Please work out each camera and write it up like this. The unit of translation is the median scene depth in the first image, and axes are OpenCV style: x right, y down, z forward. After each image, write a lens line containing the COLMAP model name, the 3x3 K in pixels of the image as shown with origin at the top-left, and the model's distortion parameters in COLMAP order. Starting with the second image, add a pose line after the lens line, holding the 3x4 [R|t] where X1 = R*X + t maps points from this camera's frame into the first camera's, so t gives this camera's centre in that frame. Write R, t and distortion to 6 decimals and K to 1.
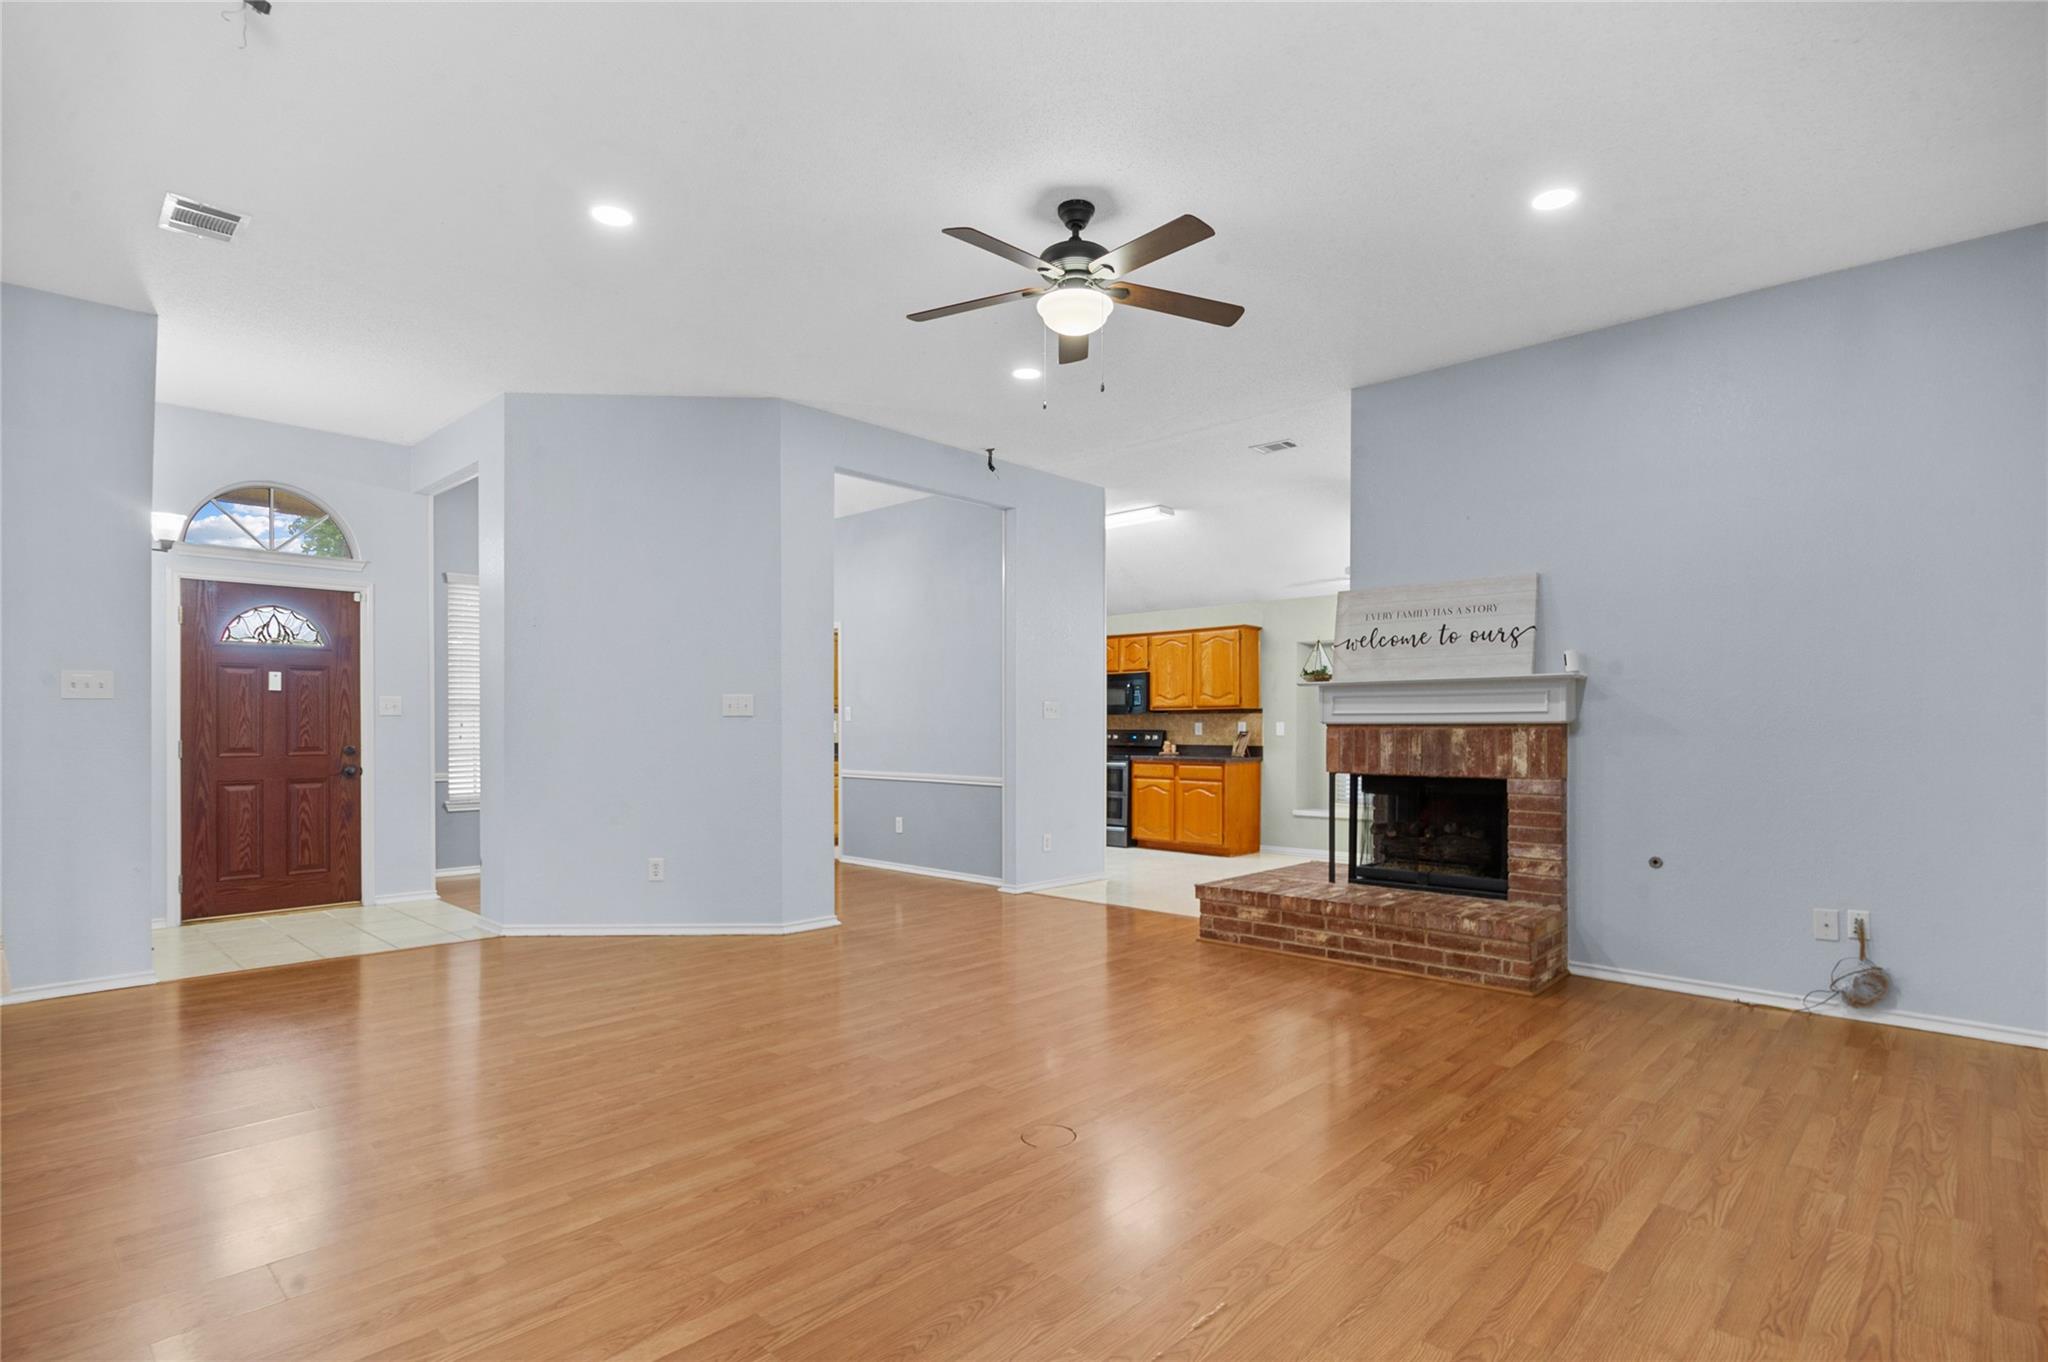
lens RADIAL K [[1007.0, 0, 1039.3], [0, 1007.0, 732.9], [0, 0, 1]] dist [0.009863, -0.006275]
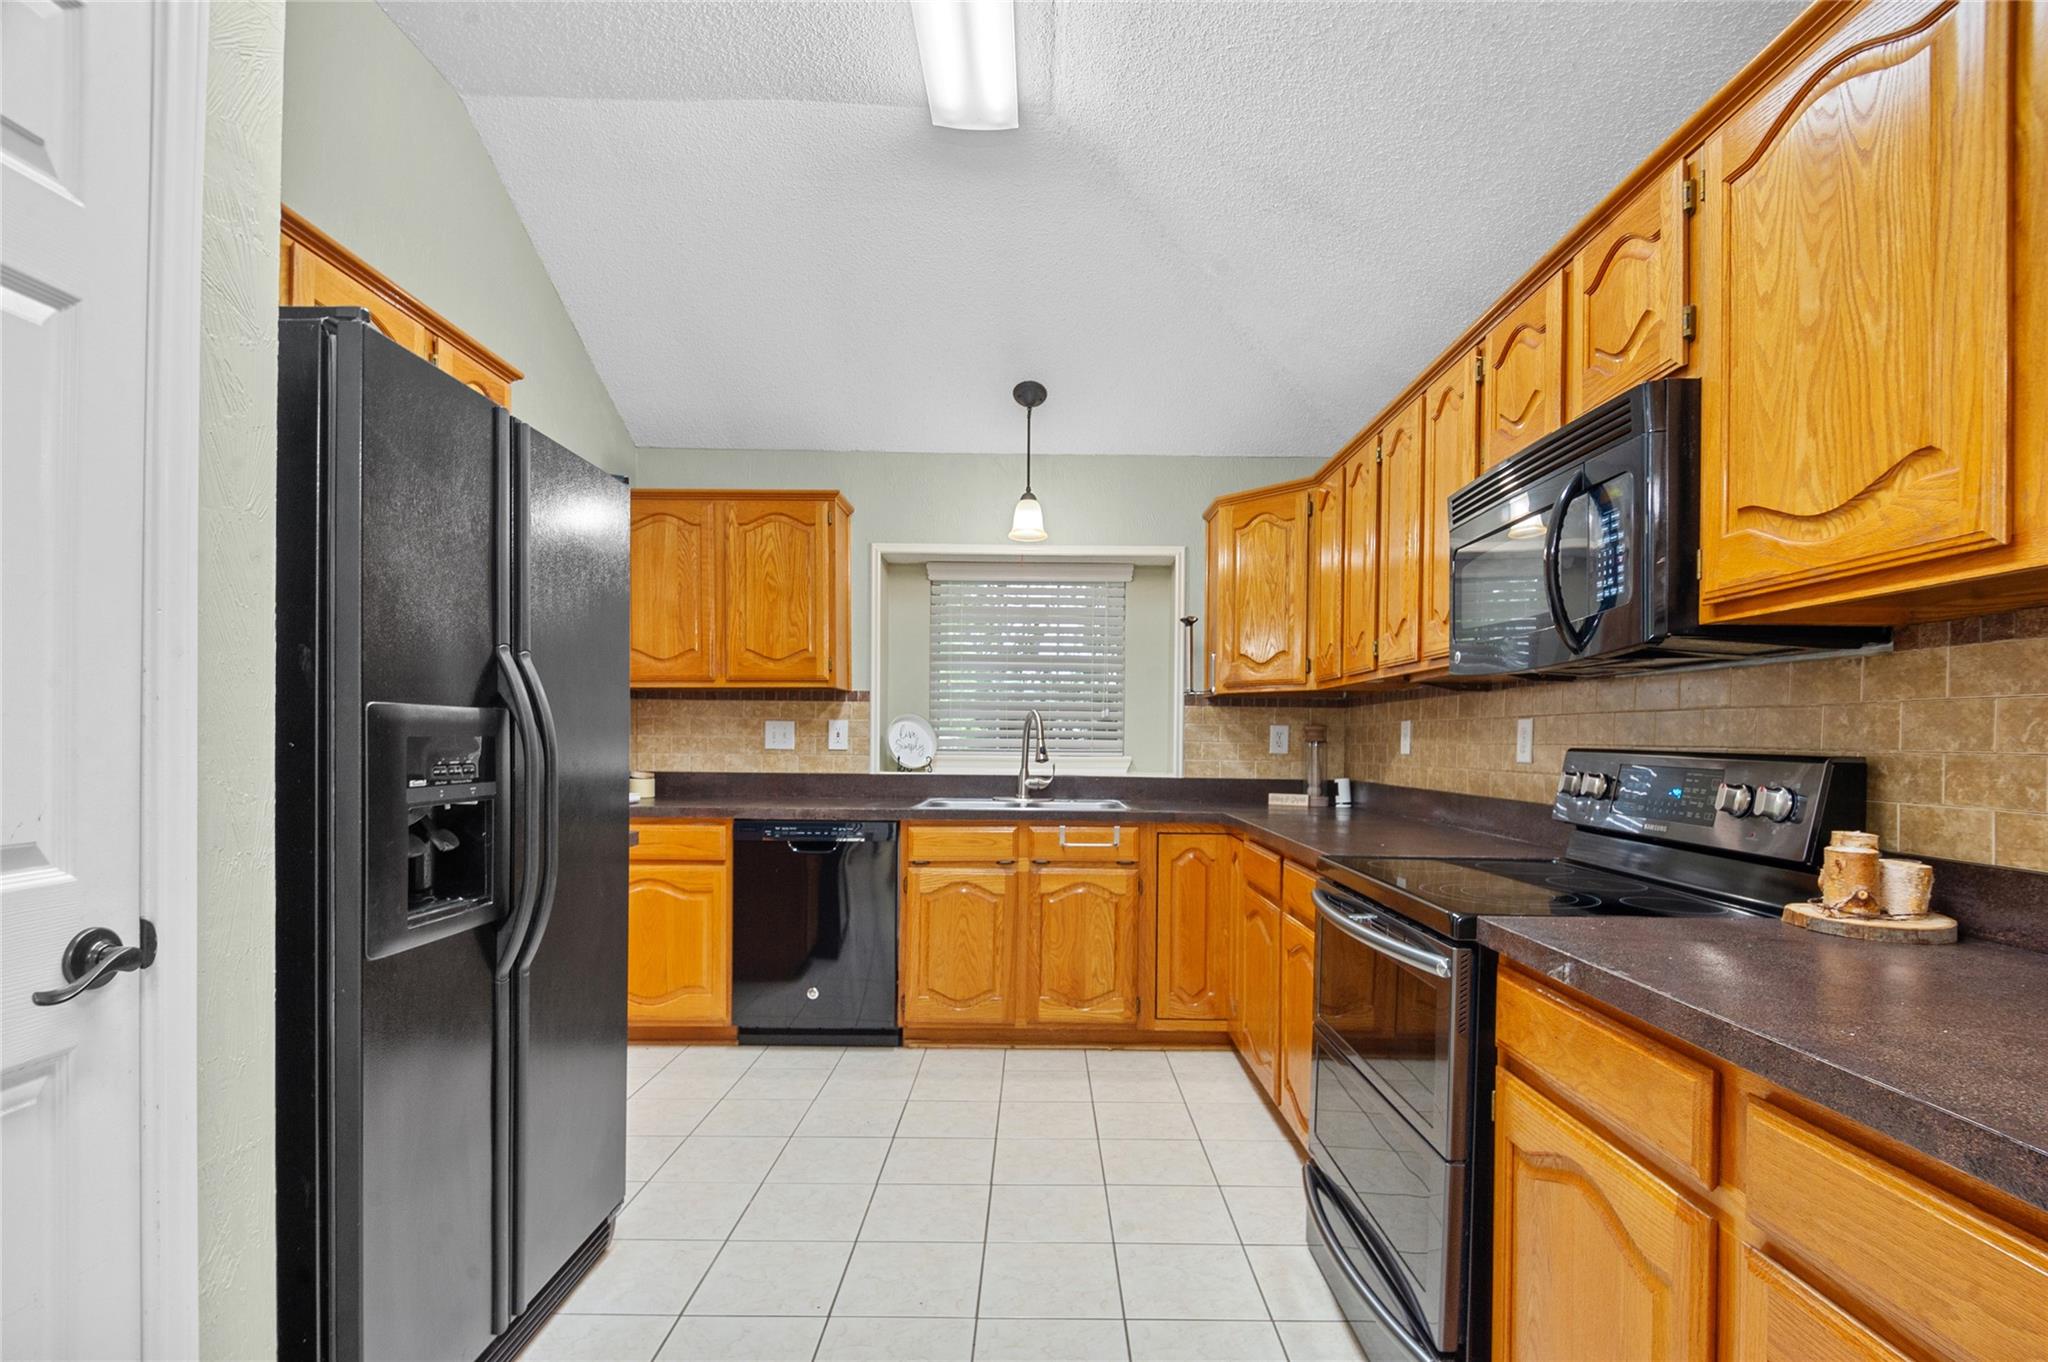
lens RADIAL K [[1007.0, 0, 1064.7], [0, 1007.0, 730.6], [0, 0, 1]] dist [0.009863, -0.006275]
pose [[0.699962, 0.001819, -0.714178, 0.285148], [-0.010066, 0.999923, -0.007320, -0.007834], [0.714109, 0.012313, 0.699926, 1.533370]]
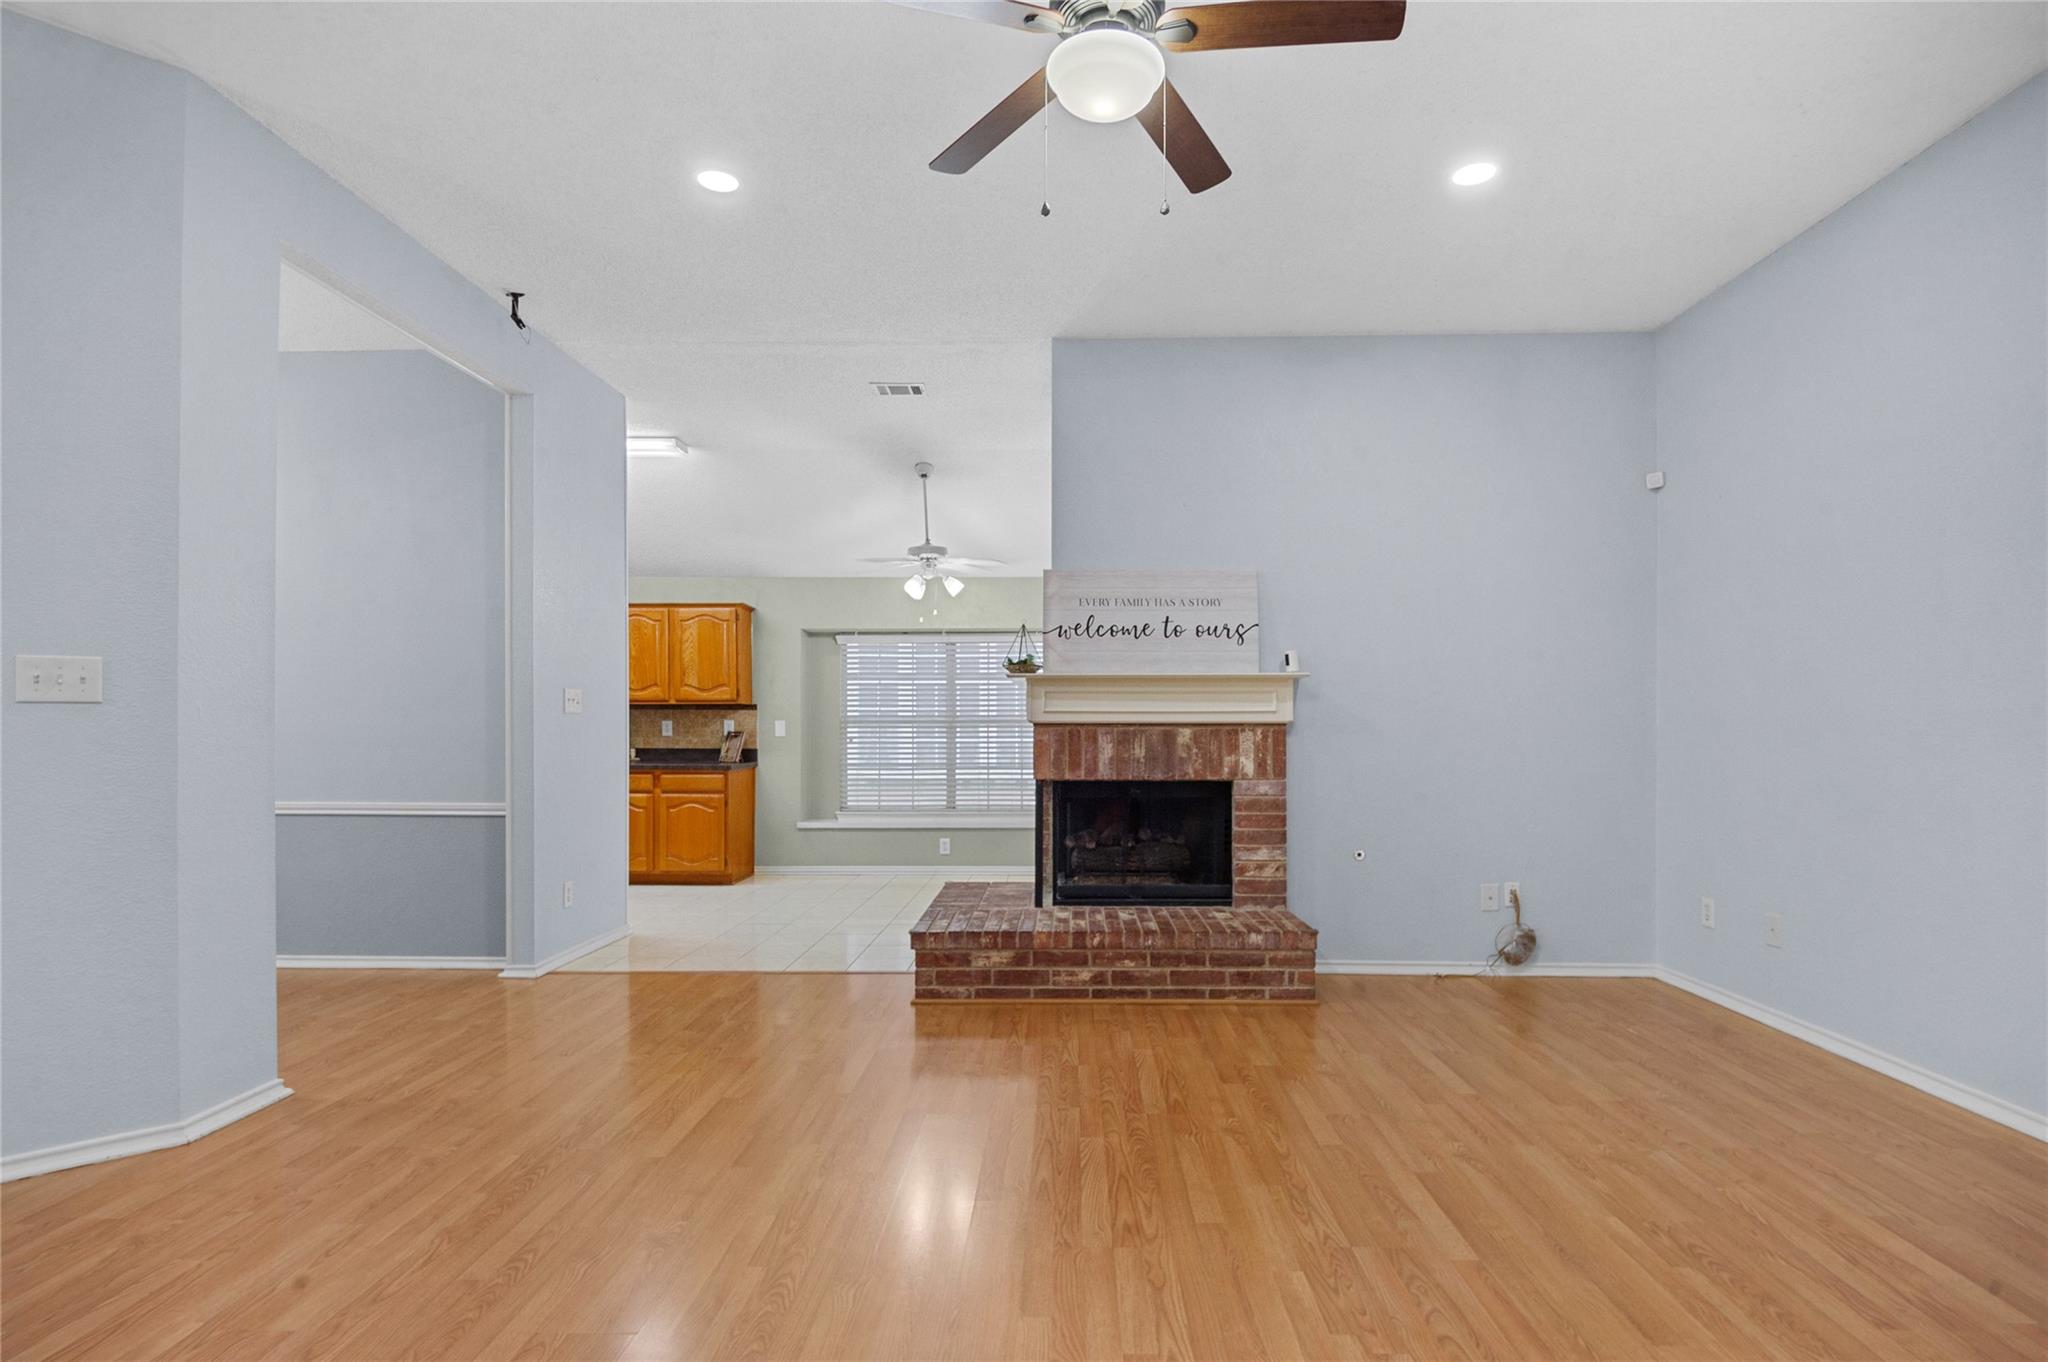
lens RADIAL K [[1007.0, 0, 1056.6], [0, 1007.0, 731.3], [0, 0, 1]] dist [0.009863, -0.006275]
pose [[0.742800, -0.001416, 0.669512, -0.280080], [0.001985, 0.999998, -0.000088, -0.001614], [-0.669511, 0.001395, 0.742801, 0.360031]]
